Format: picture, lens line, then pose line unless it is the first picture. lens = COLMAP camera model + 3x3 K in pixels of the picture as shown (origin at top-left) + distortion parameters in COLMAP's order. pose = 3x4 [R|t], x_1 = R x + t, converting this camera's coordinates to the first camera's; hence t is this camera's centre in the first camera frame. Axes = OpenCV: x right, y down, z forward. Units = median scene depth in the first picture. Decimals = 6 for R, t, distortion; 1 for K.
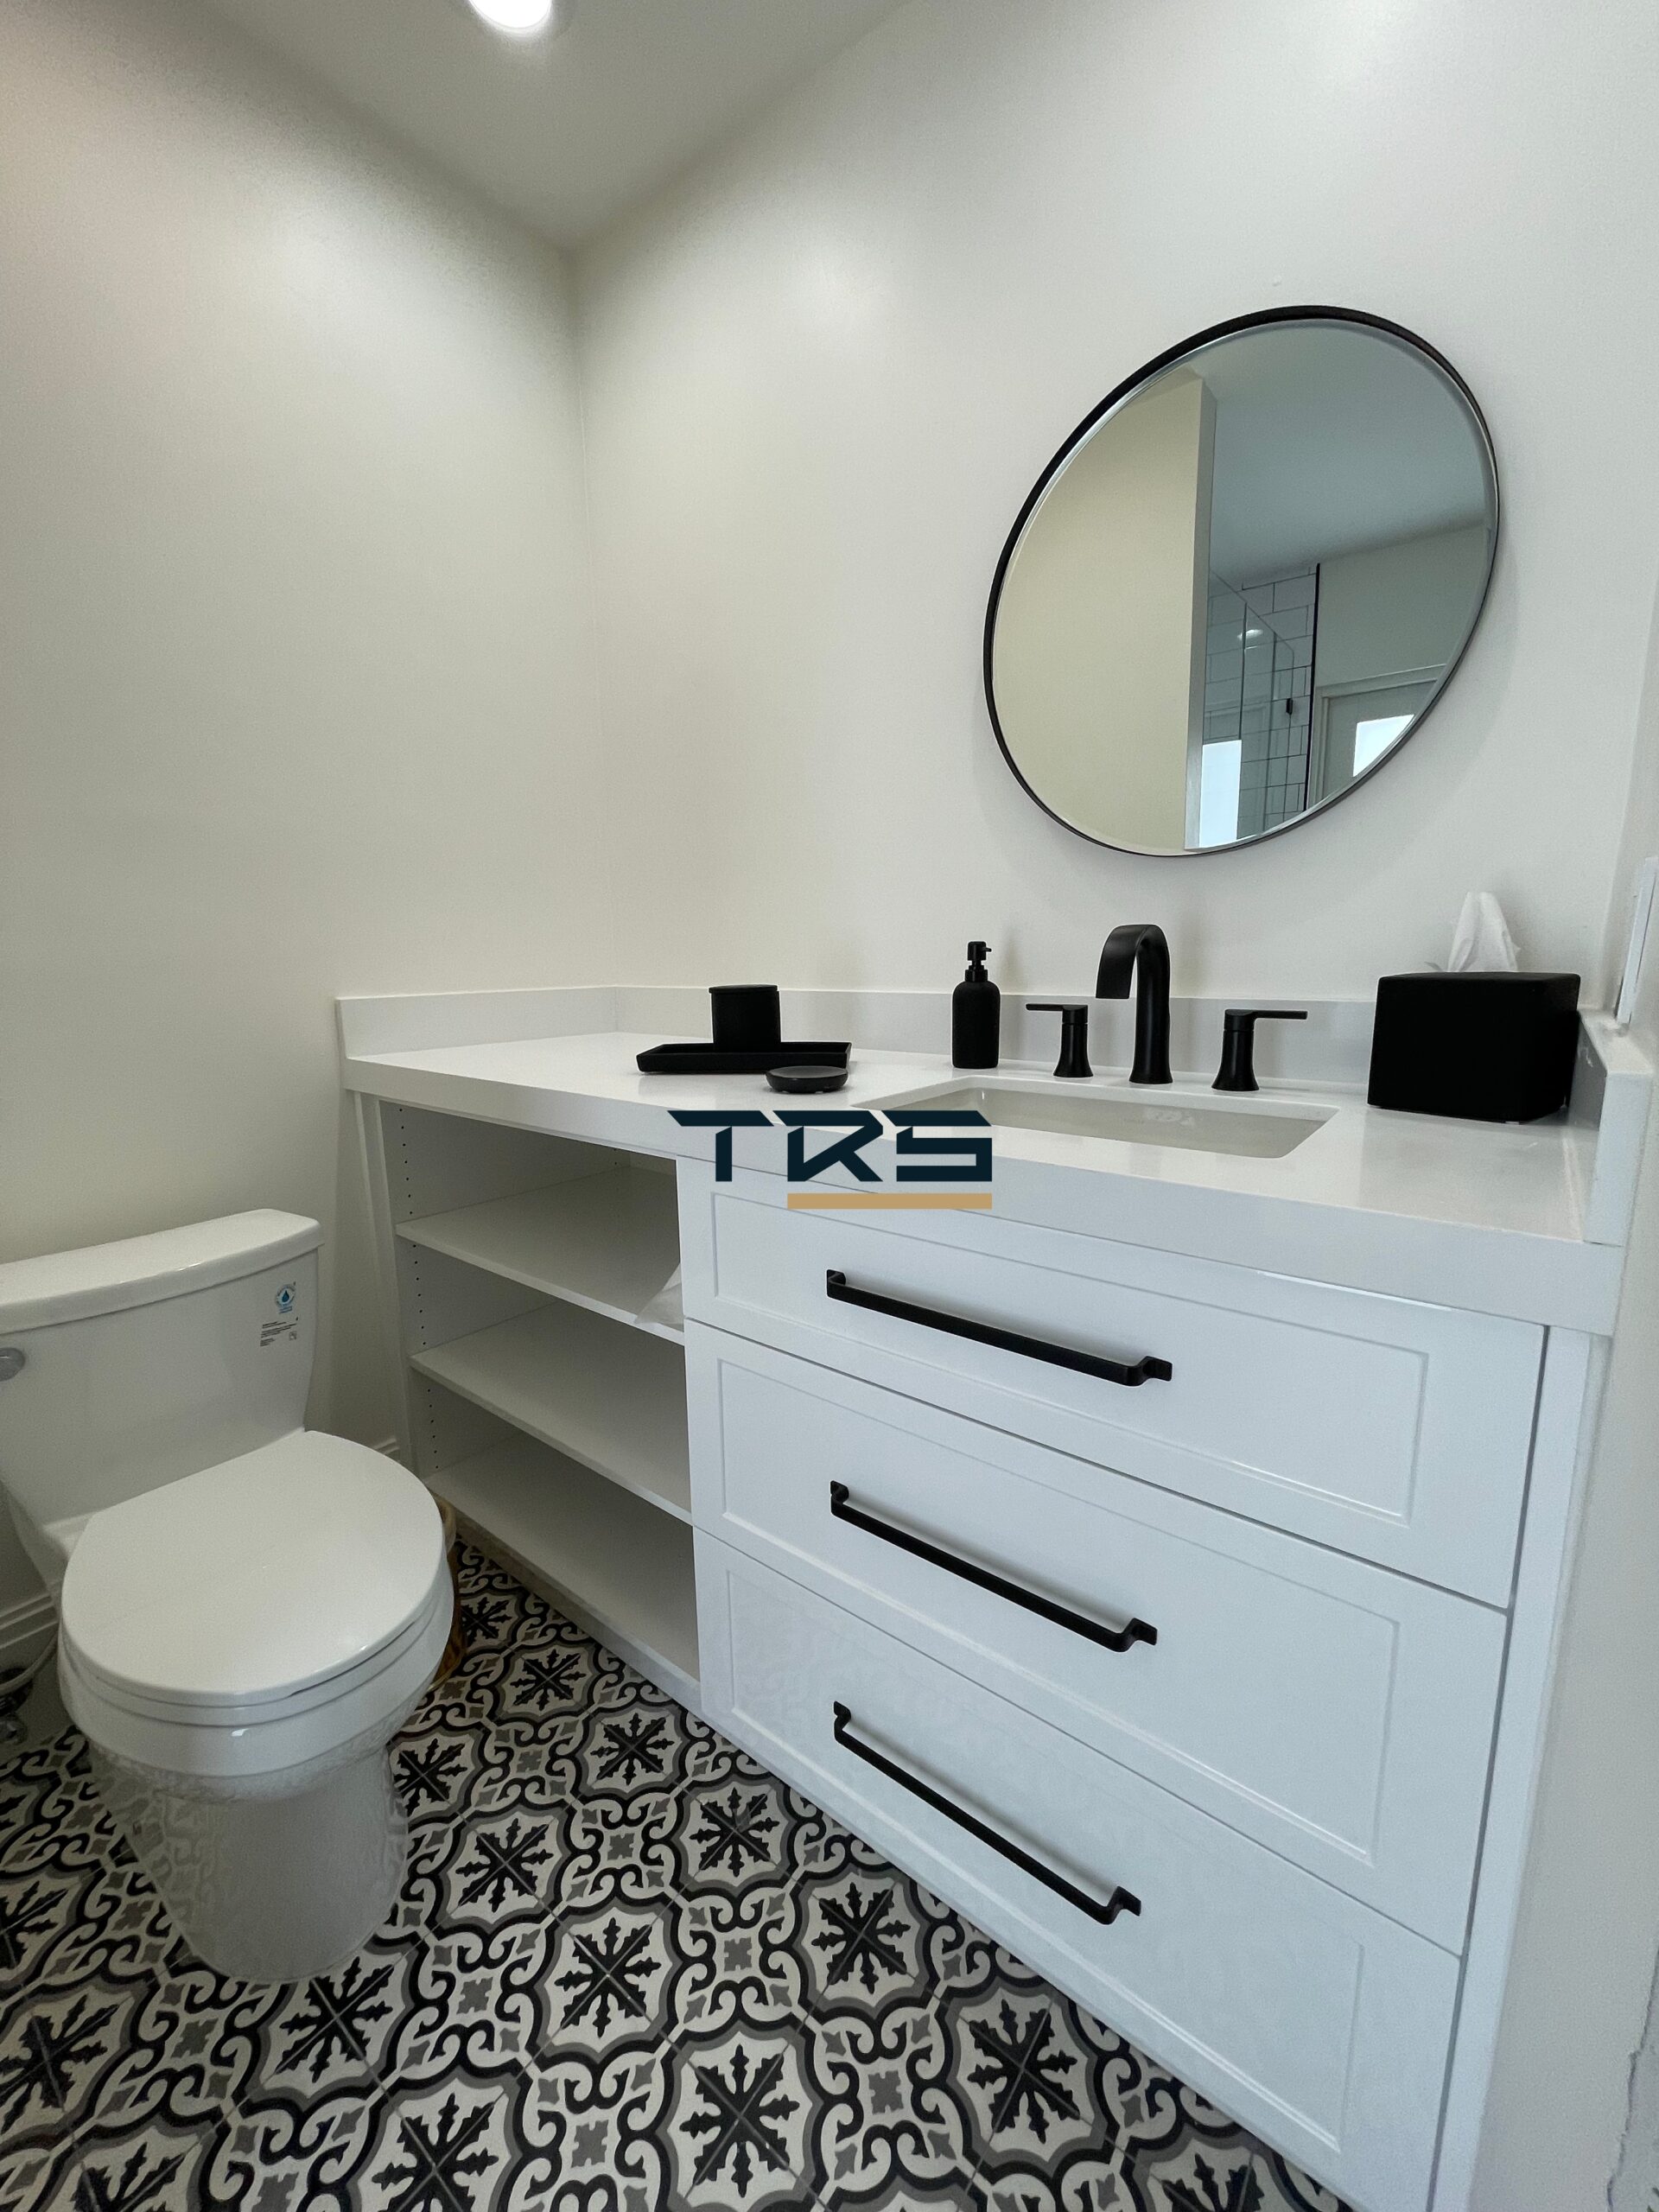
lens RADIAL K [[885.8, 0, 829.5], [0, 885.8, 1106.0], [0, 0, 1]] dist [-0.000651, -0.004796]
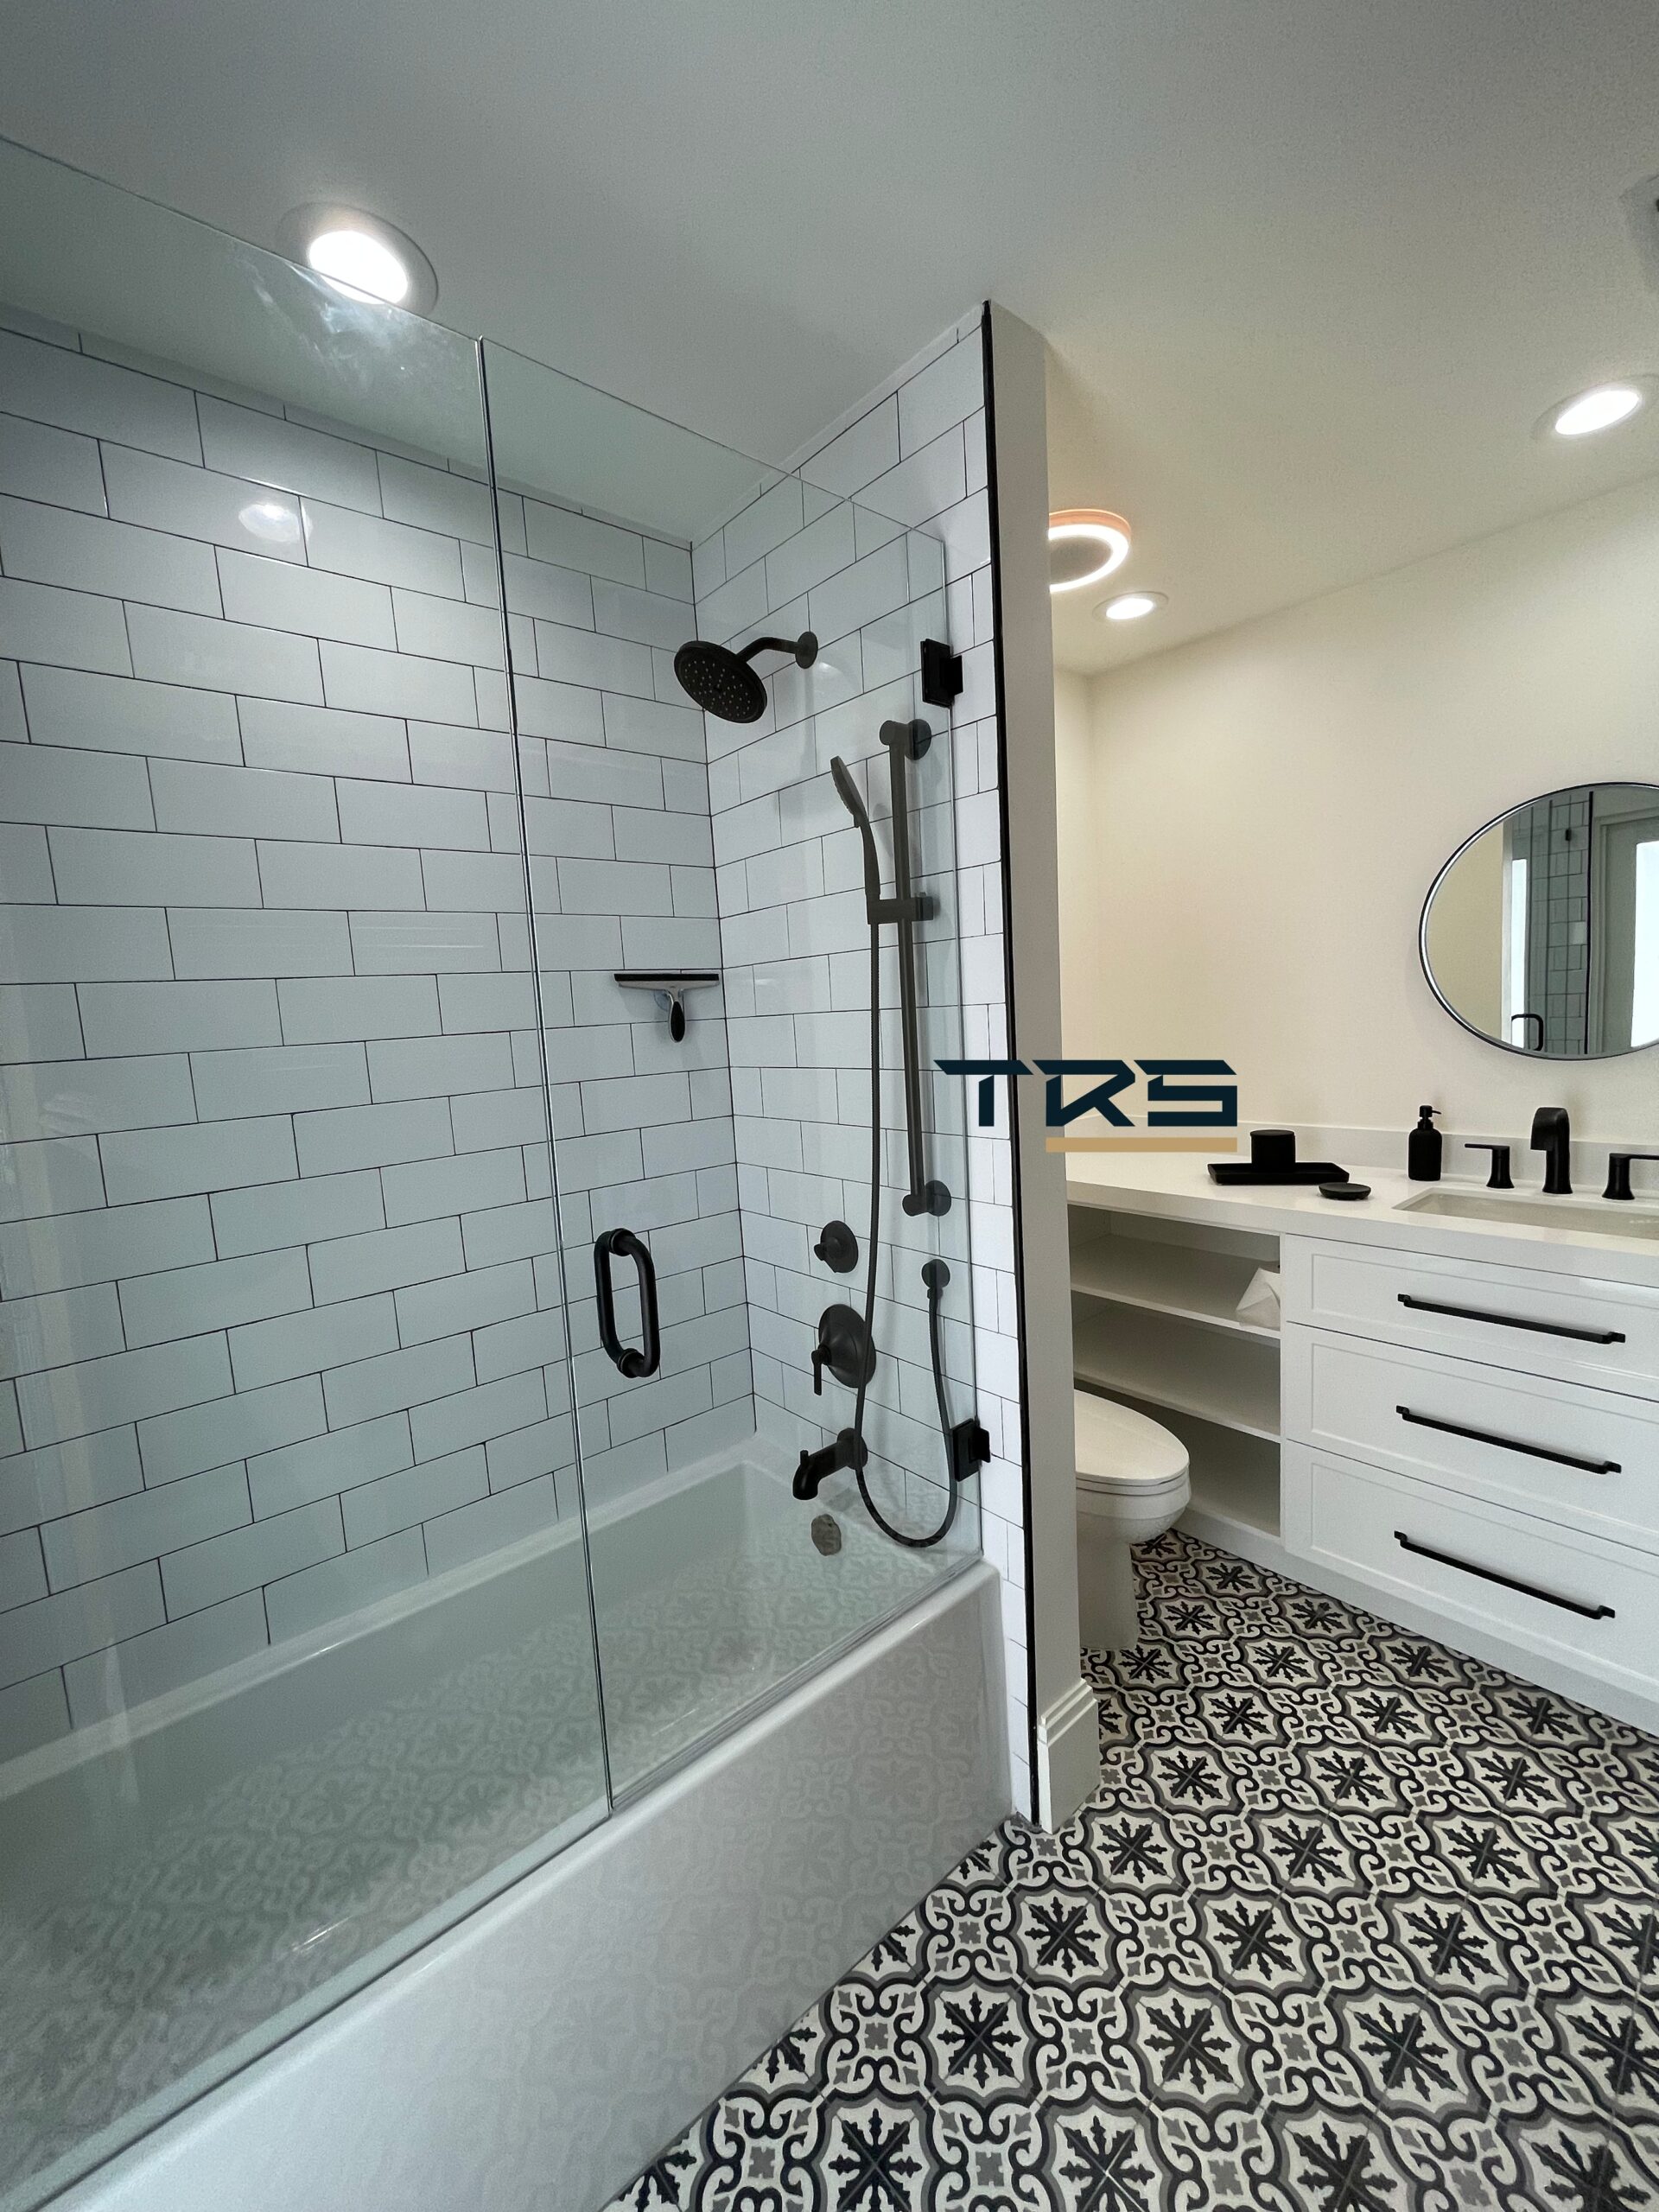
lens RADIAL K [[885.8, 0, 829.5], [0, 885.8, 1106.0], [0, 0, 1]] dist [-0.000651, -0.004796]
pose [[0.980508, -0.019513, -0.195509, -0.676004], [0.006722, 0.997805, -0.065877, -0.088427], [0.196365, 0.063279, 0.978487, -0.957297]]
